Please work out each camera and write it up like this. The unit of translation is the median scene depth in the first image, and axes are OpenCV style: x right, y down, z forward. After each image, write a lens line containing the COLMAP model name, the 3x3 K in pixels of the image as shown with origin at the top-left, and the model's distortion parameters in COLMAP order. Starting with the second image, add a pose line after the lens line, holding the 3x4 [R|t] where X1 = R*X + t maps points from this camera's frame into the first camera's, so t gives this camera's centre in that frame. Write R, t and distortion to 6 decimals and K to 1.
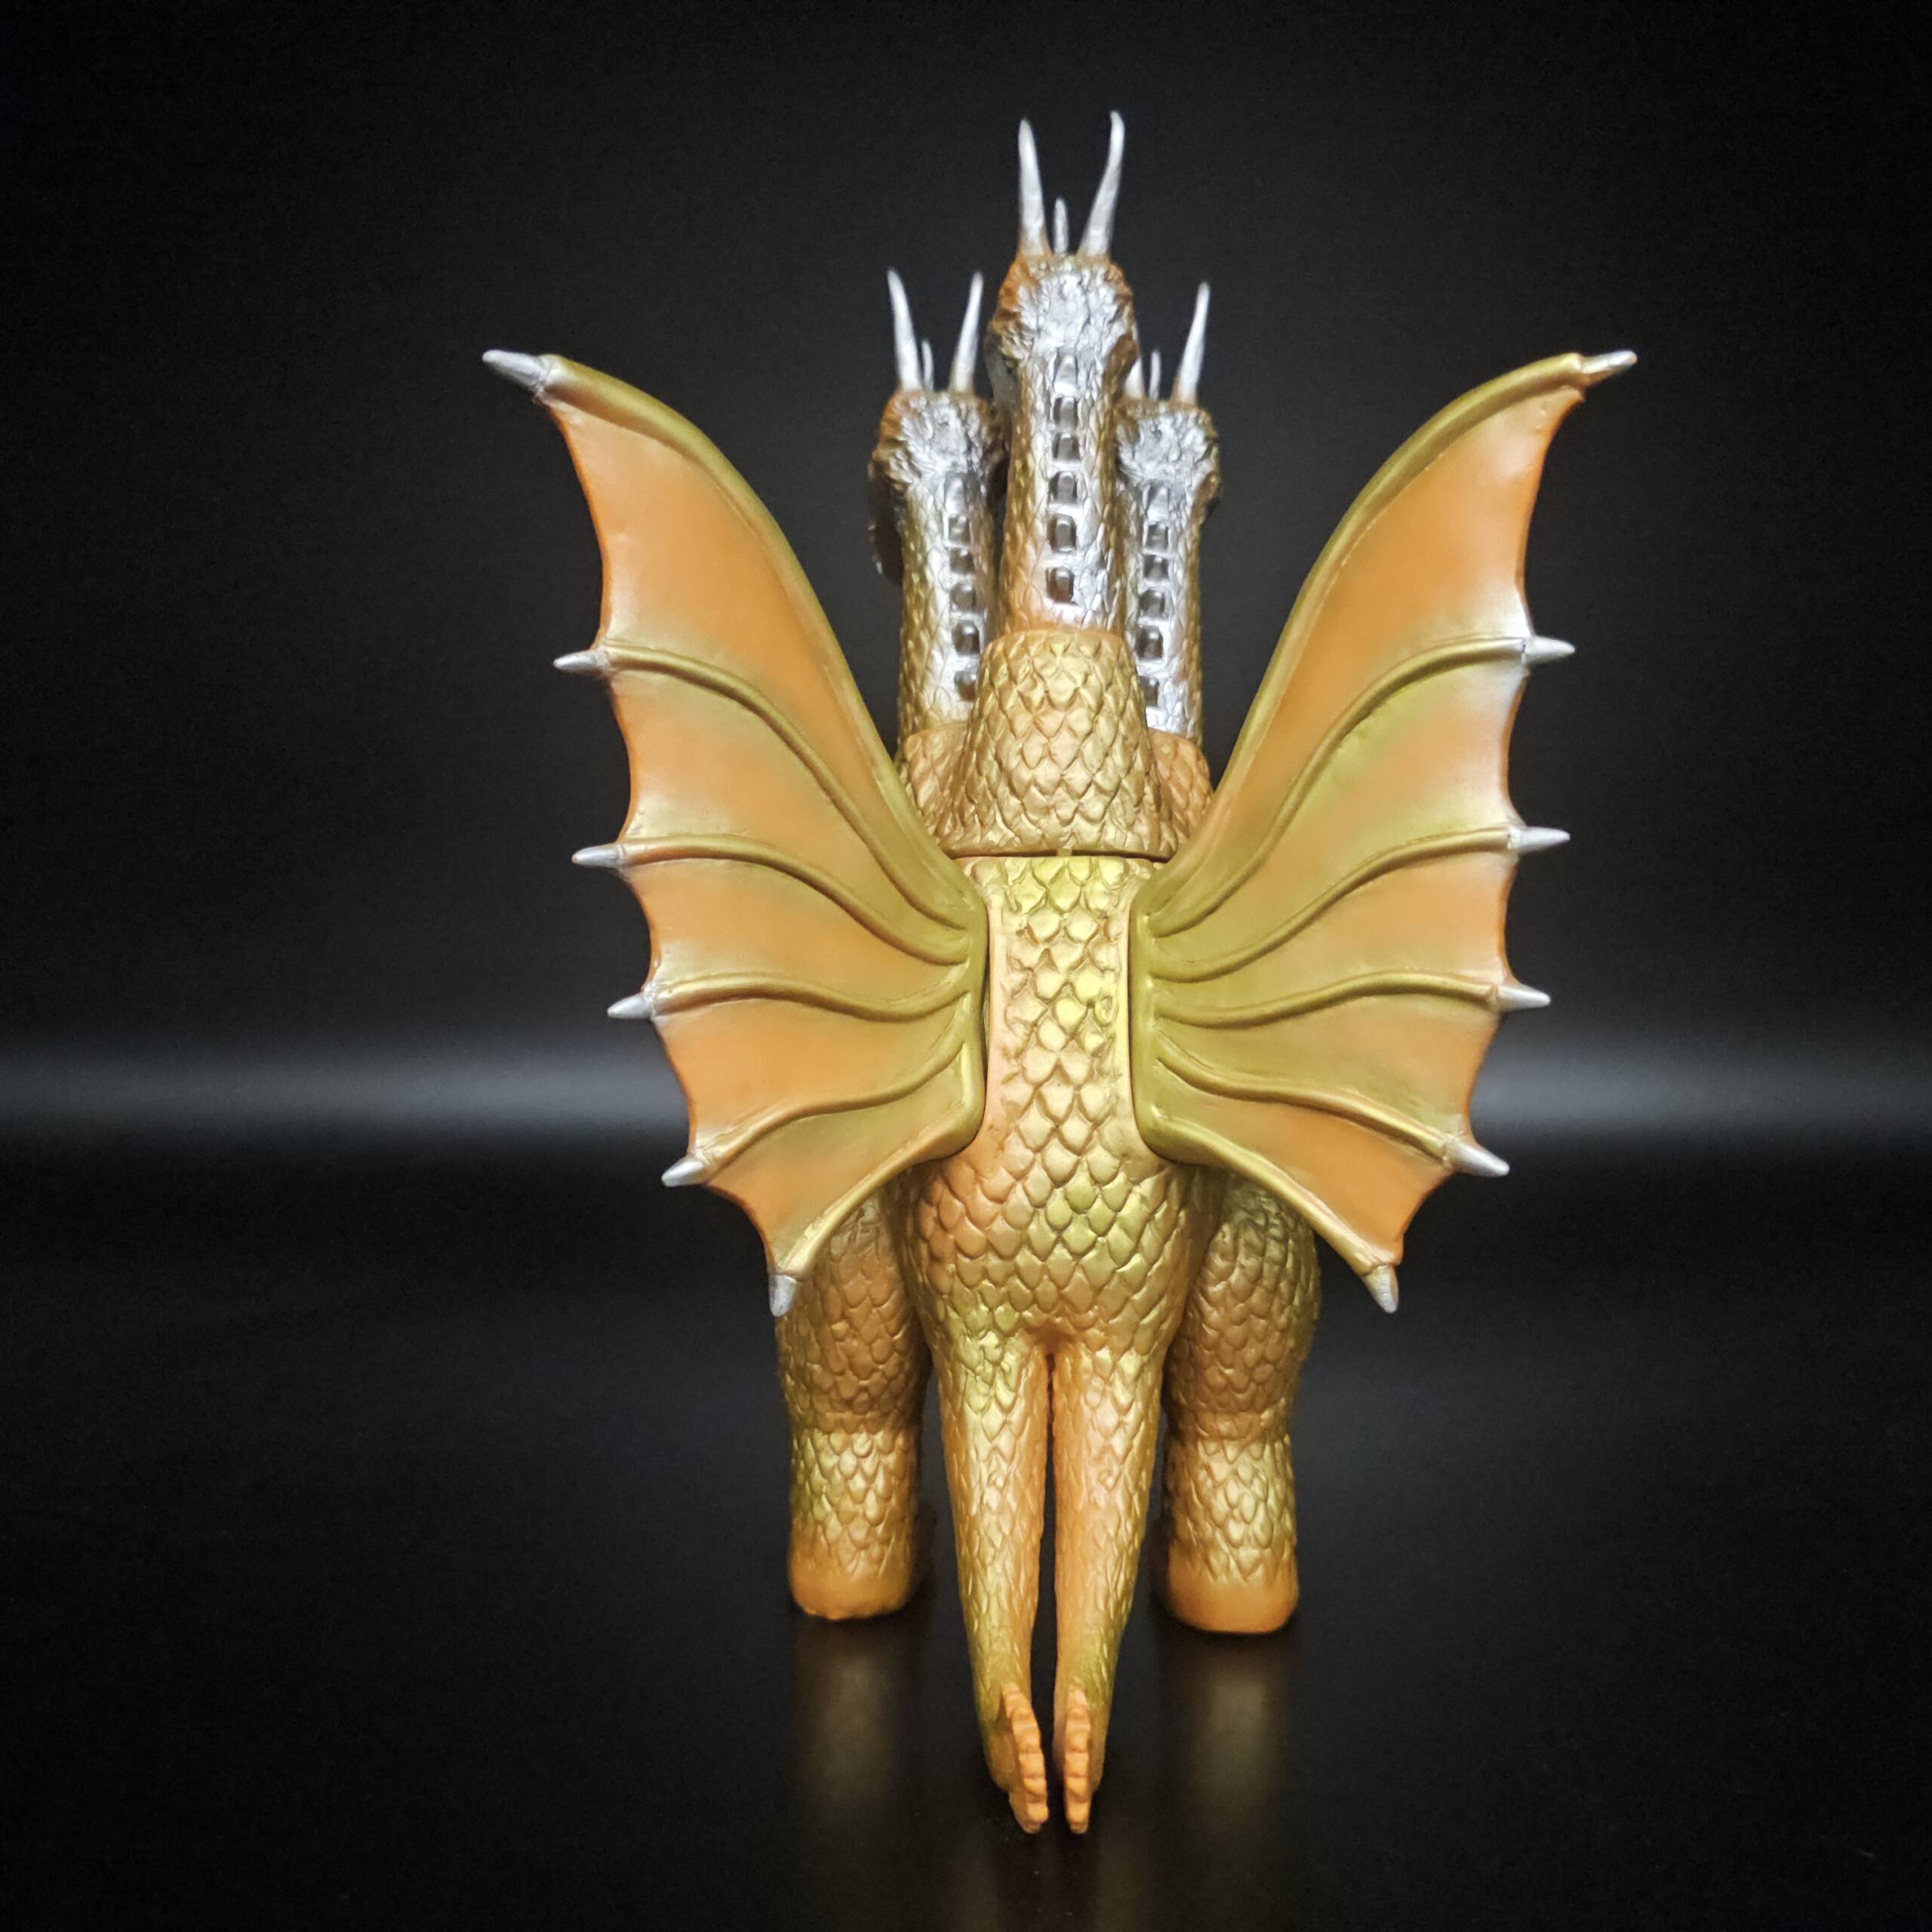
lens RADIAL K [[1863.4, 0, 976.9], [0, 1863.4, 954.3], [0, 0, 1]] dist [0.079360, 0.000000]
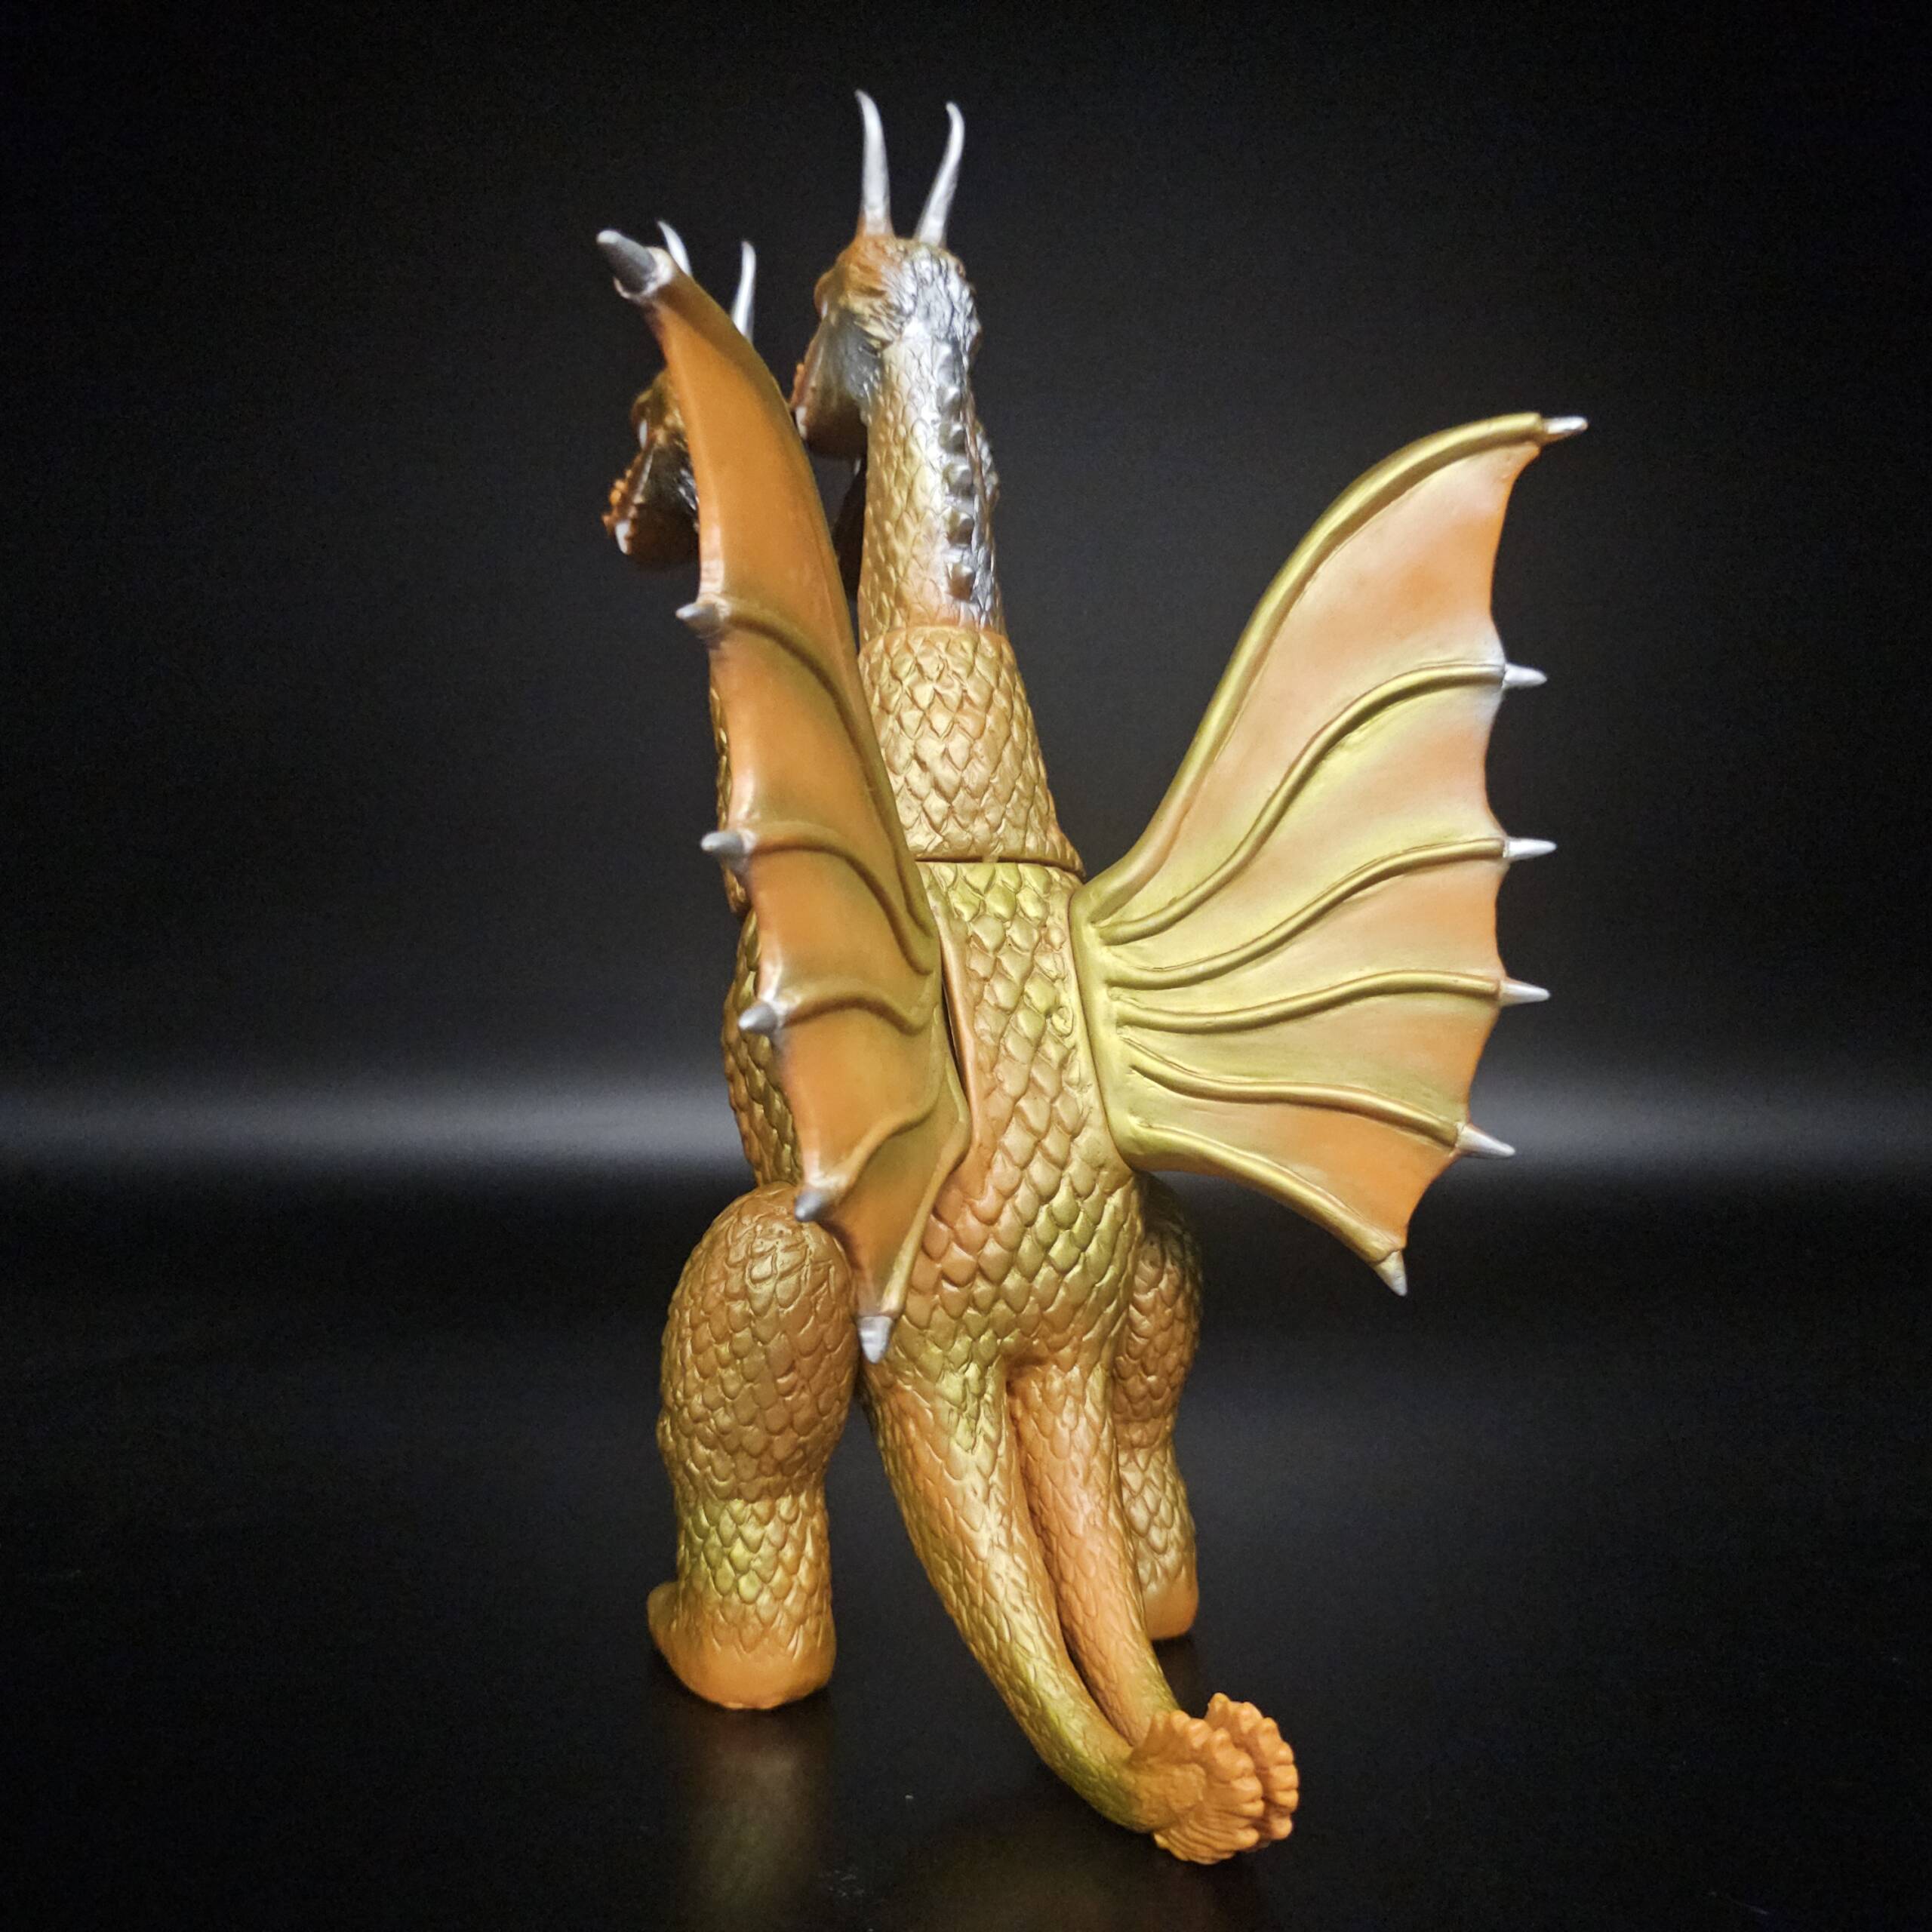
lens RADIAL K [[1863.4, 0, 973.5], [0, 1863.4, 975.6], [0, 0, 1]] dist [0.079360, 0.000000]
pose [[0.873880, -0.008087, 0.486074, -0.453394], [0.016250, 0.999789, -0.012581, 0.018635], [-0.485870, 0.018893, 0.873827, 0.173873]]
